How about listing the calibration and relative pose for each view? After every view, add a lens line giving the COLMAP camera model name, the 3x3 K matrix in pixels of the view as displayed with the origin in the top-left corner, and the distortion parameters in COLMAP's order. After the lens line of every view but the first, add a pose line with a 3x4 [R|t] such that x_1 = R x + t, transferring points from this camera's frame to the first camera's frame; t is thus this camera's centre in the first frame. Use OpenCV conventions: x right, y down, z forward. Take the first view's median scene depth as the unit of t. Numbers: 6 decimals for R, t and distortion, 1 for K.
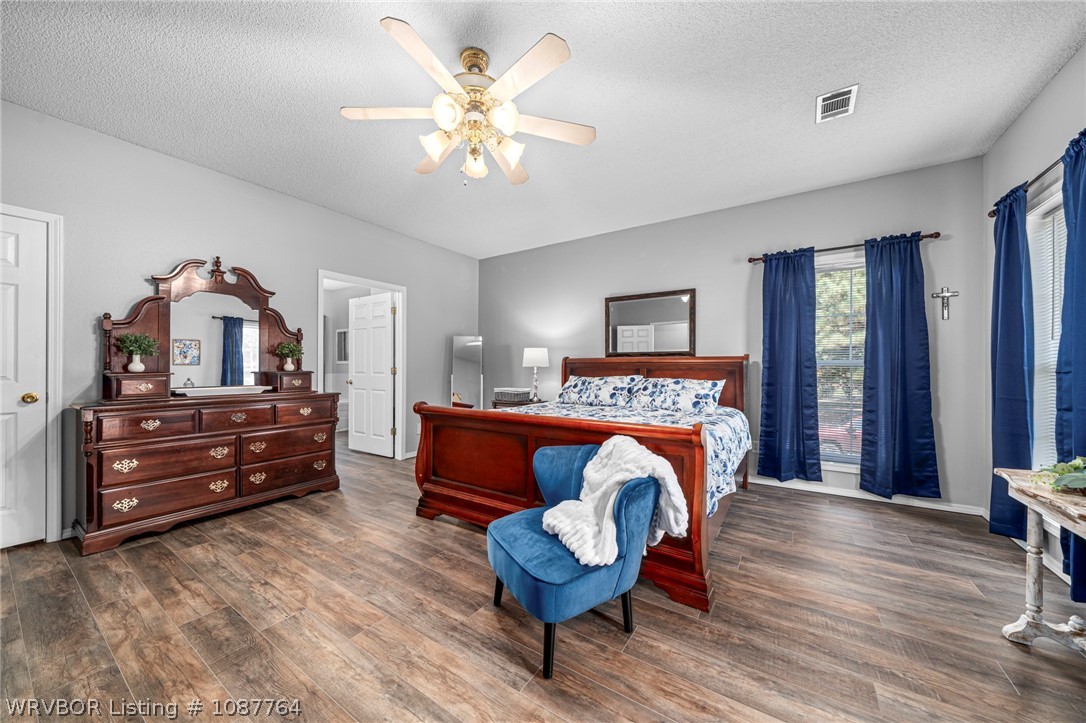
lens RADIAL K [[392.0, 0, 543.0], [0, 392.0, 361.5], [0, 0, 1]] dist [-0.007045, -0.000107]
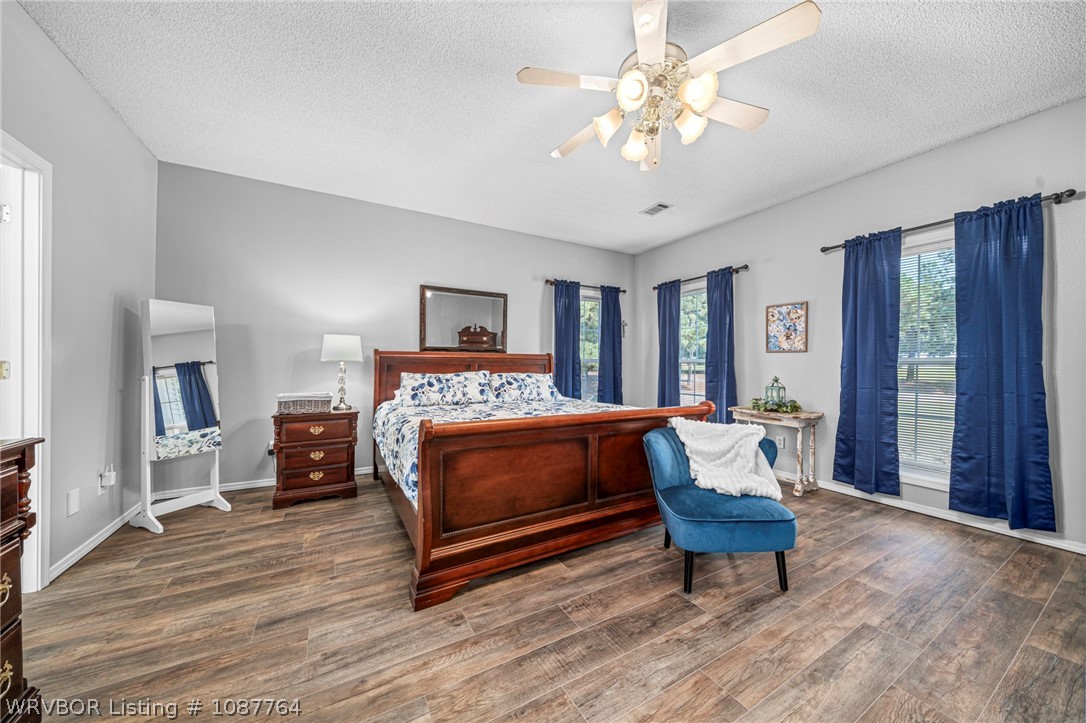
lens RADIAL K [[371.4, 0, 543.0], [0, 371.4, 361.5], [0, 0, 1]] dist [-0.004229, -0.000080]
pose [[0.438875, 0.003182, 0.898543, -0.837983], [-0.021350, 0.999748, 0.006888, 0.002094], [-0.898295, -0.022207, 0.438832, 0.653468]]
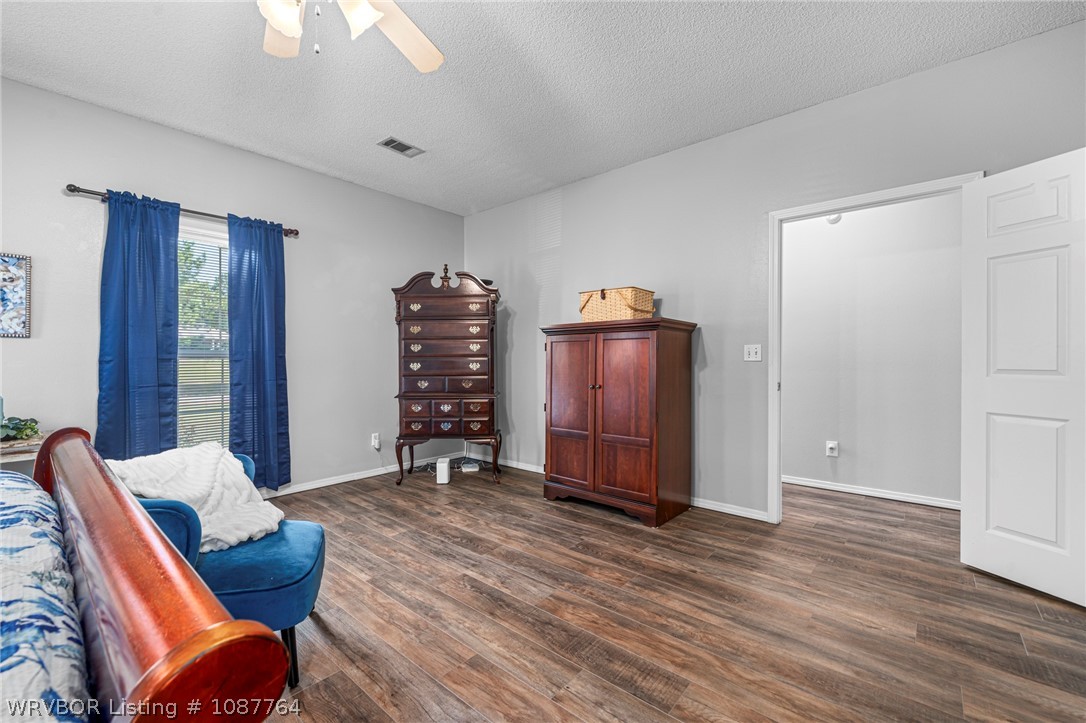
lens RADIAL K [[443.9, 0, 543.0], [0, 443.9, 361.5], [0, 0, 1]] dist [-0.001190, -0.000100]
pose [[-0.993205, -0.000551, 0.116378, -0.475138], [-0.002357, 0.999879, -0.015382, 0.023044], [-0.116355, -0.015552, -0.993086, 1.251865]]
